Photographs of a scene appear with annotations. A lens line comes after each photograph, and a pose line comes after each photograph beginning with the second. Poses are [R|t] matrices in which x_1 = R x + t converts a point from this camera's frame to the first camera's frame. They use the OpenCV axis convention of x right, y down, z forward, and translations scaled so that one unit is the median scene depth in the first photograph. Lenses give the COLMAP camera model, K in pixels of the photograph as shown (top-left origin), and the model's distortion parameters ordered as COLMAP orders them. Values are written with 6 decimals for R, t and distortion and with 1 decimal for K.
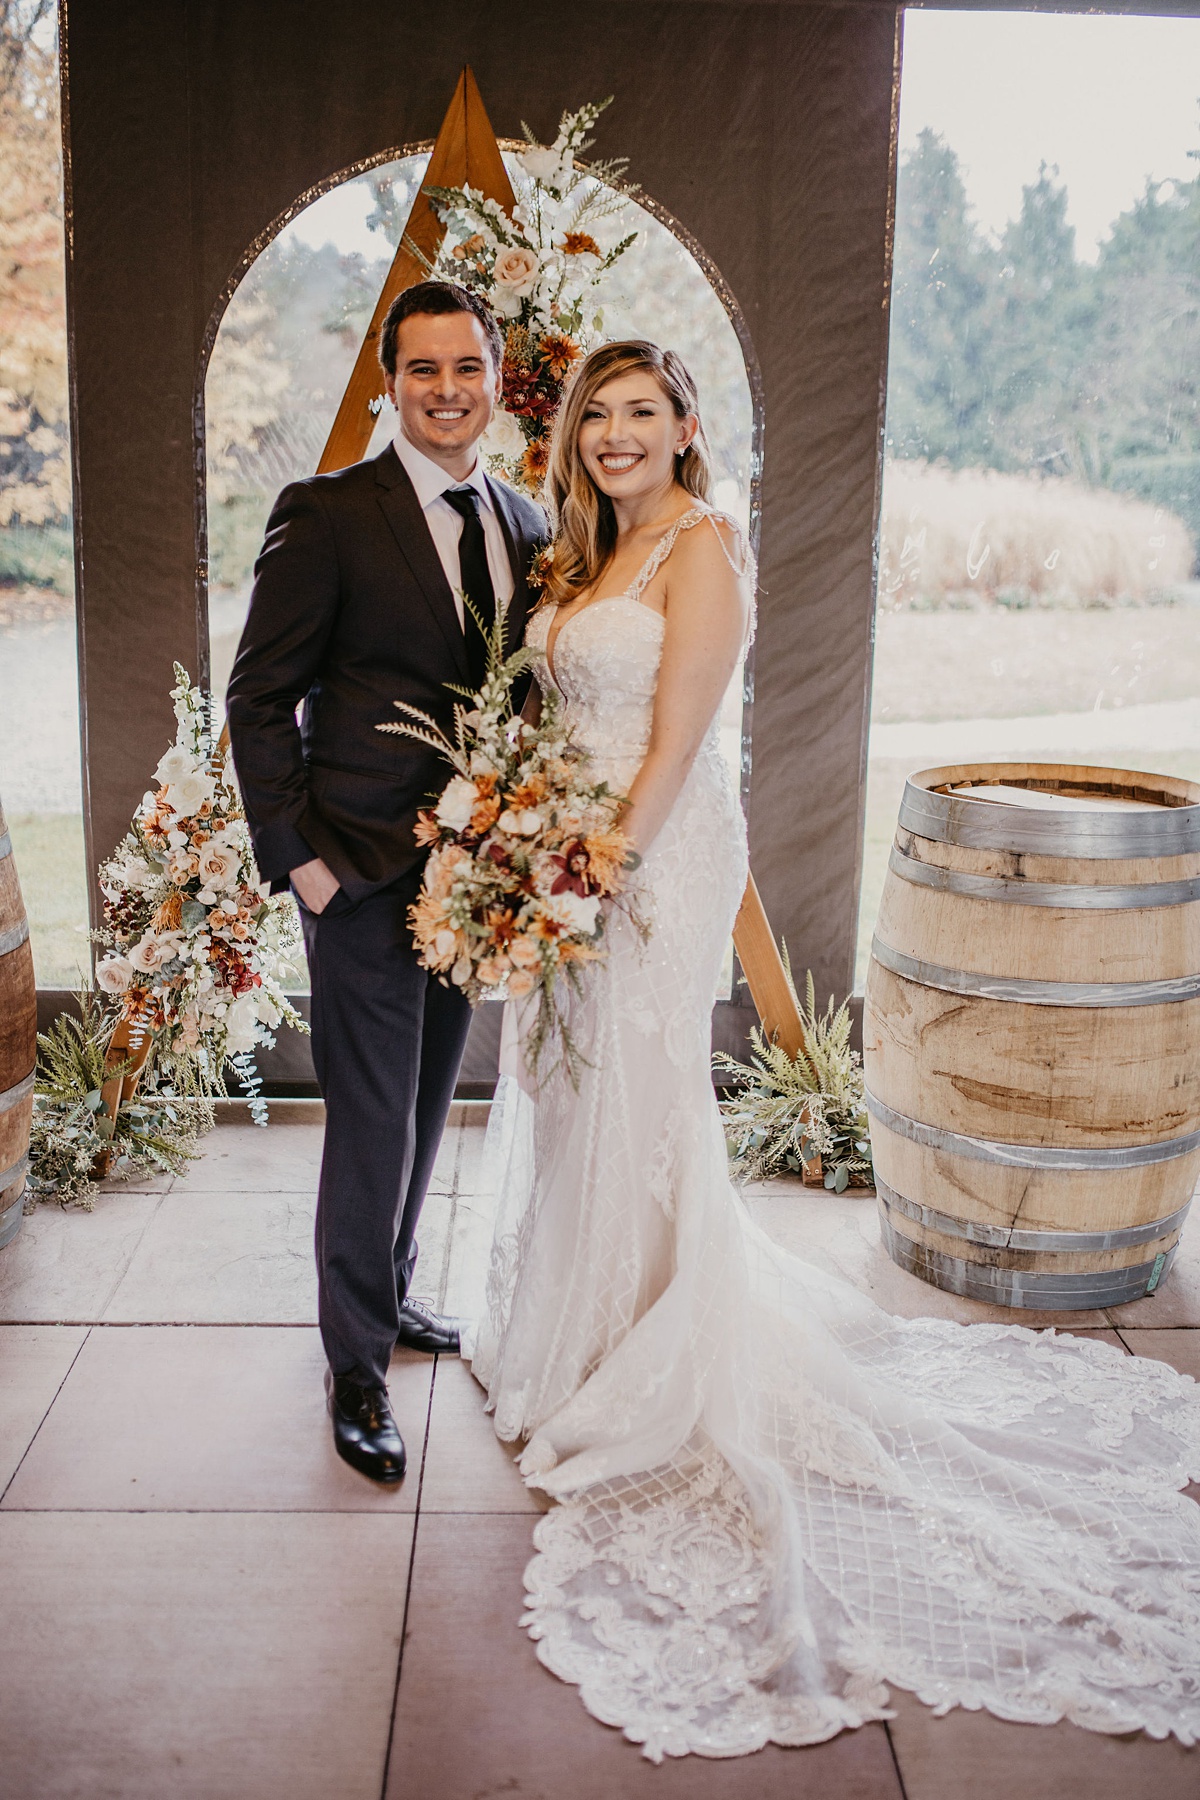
lens RADIAL K [[1814.1, 0, 600.9], [0, 1814.1, 927.3], [0, 0, 1]] dist [-0.062054, 0.039503]
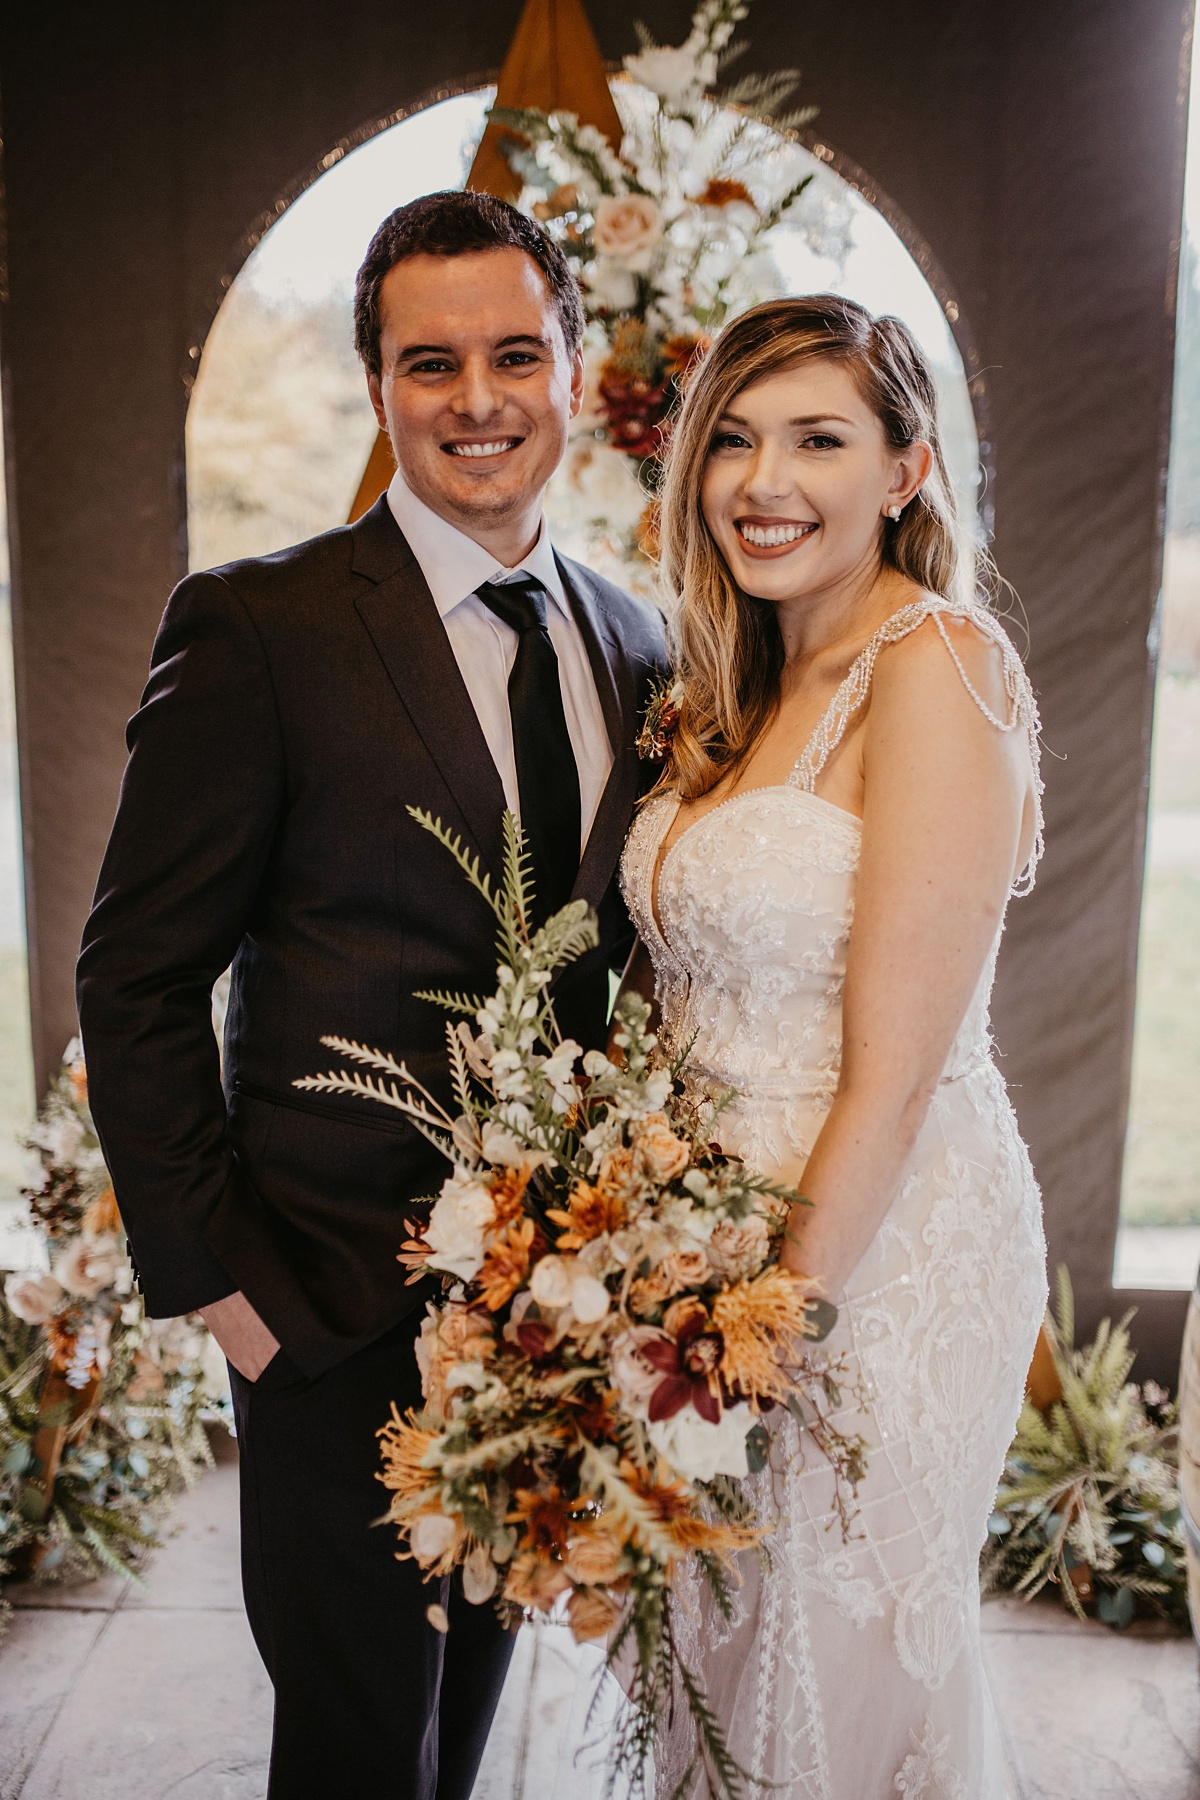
lens RADIAL K [[1721.2, 0, 659.3], [0, 1721.2, 927.3], [0, 0, 1]] dist [0.192179, -0.695080]
pose [[0.998091, 0.001518, -0.061744, 0.003626], [-0.003113, 0.999664, -0.025747, -0.097038], [0.061684, 0.025890, 0.997760, 0.373540]]
